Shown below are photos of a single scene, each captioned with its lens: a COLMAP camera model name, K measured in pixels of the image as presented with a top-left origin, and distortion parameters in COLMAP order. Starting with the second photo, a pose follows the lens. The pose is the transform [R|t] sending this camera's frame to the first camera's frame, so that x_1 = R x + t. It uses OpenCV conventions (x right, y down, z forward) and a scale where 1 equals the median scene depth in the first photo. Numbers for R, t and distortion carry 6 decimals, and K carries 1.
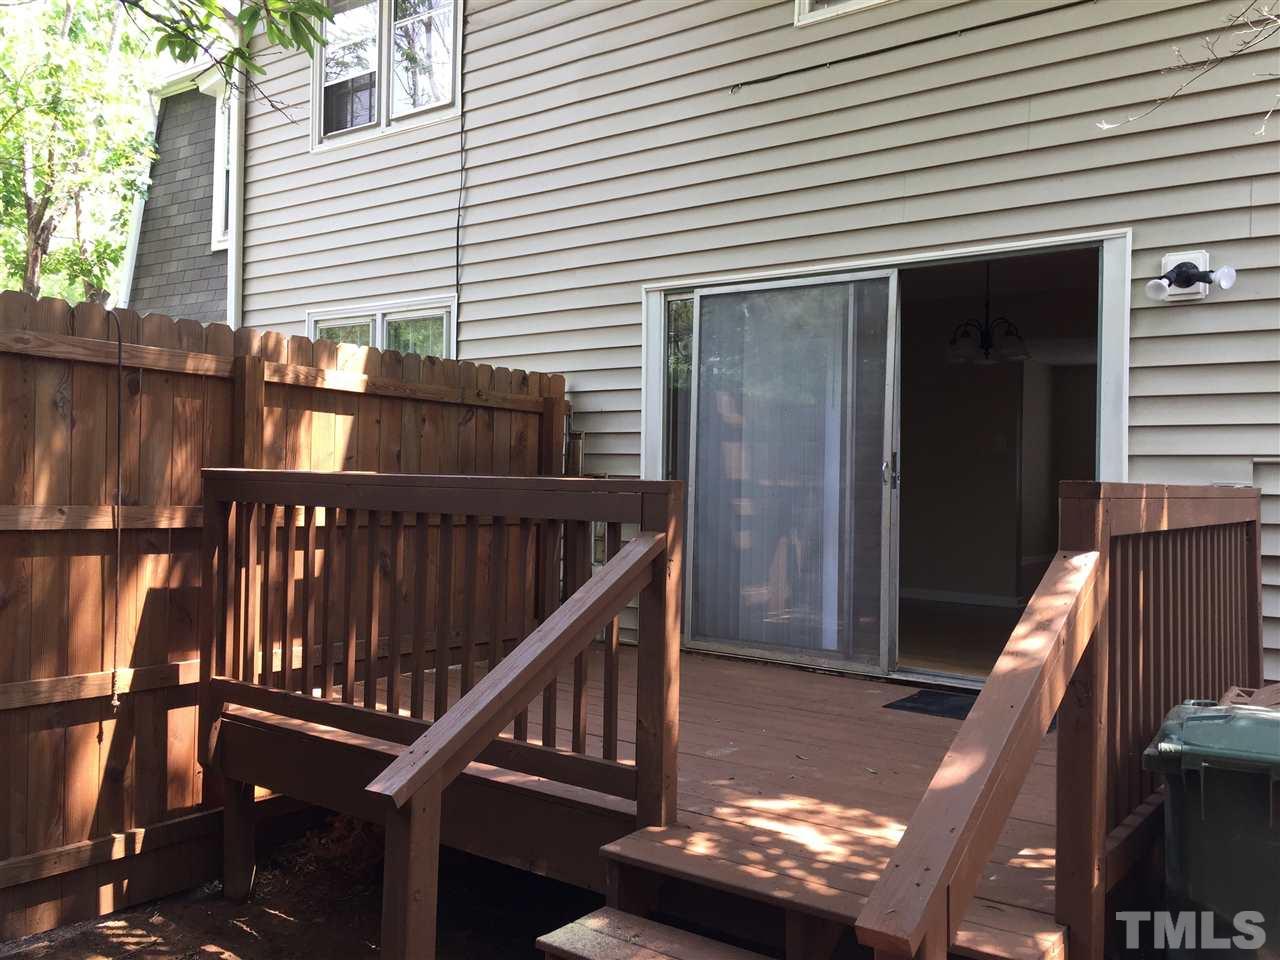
lens RADIAL K [[1102.6, 0, 637.8], [0, 1102.6, 475.7], [0, 0, 1]] dist [0.109624, -0.149850]
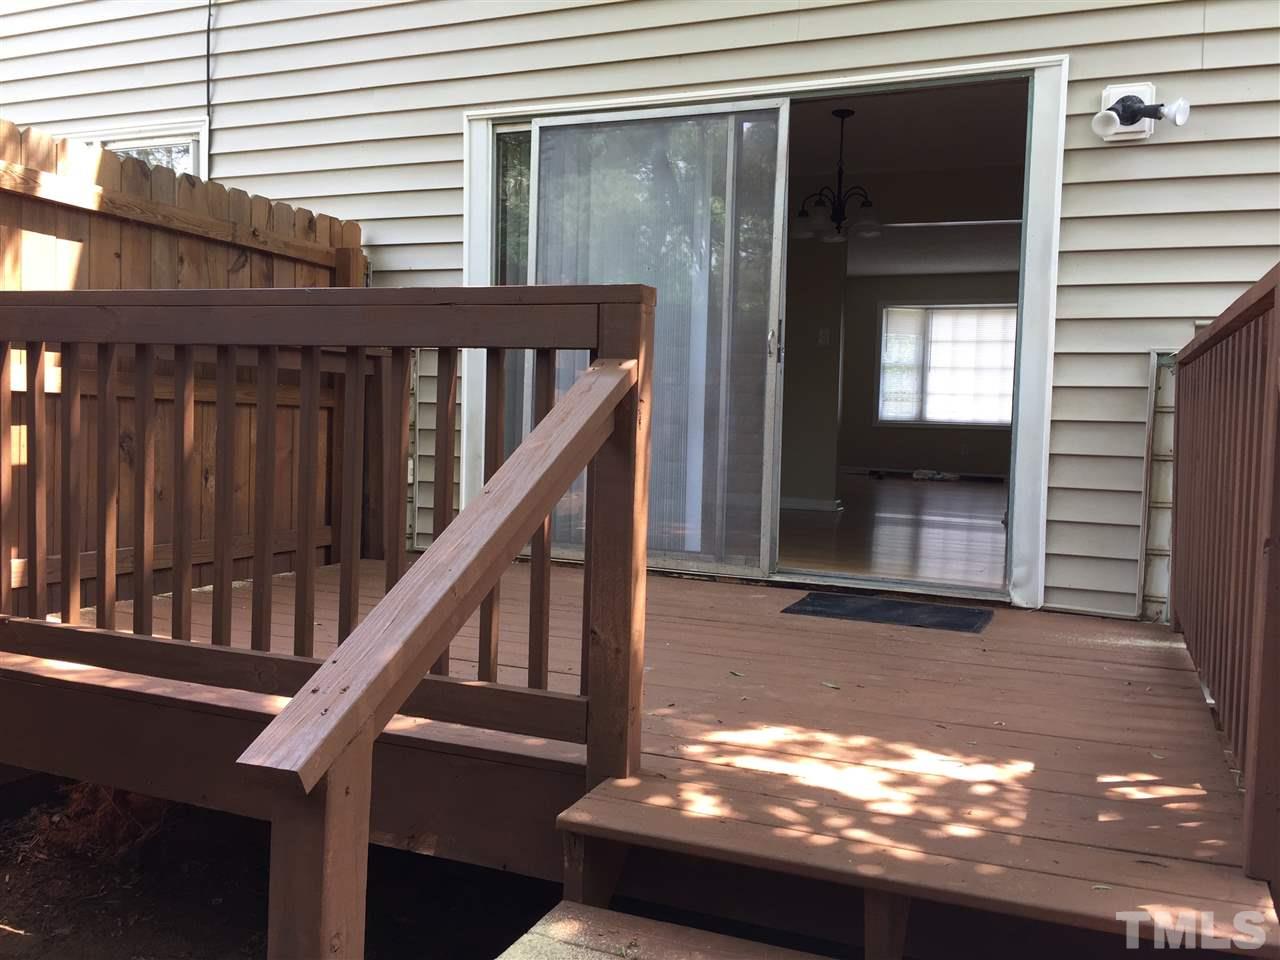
lens RADIAL K [[1102.6, 0, 637.8], [0, 1102.6, 475.7], [0, 0, 1]] dist [0.109624, -0.149850]
pose [[0.970325, -0.003417, 0.241781, -0.099106], [-0.012222, 0.997929, 0.063150, 0.056188], [-0.241496, -0.064231, 0.968274, 0.232408]]
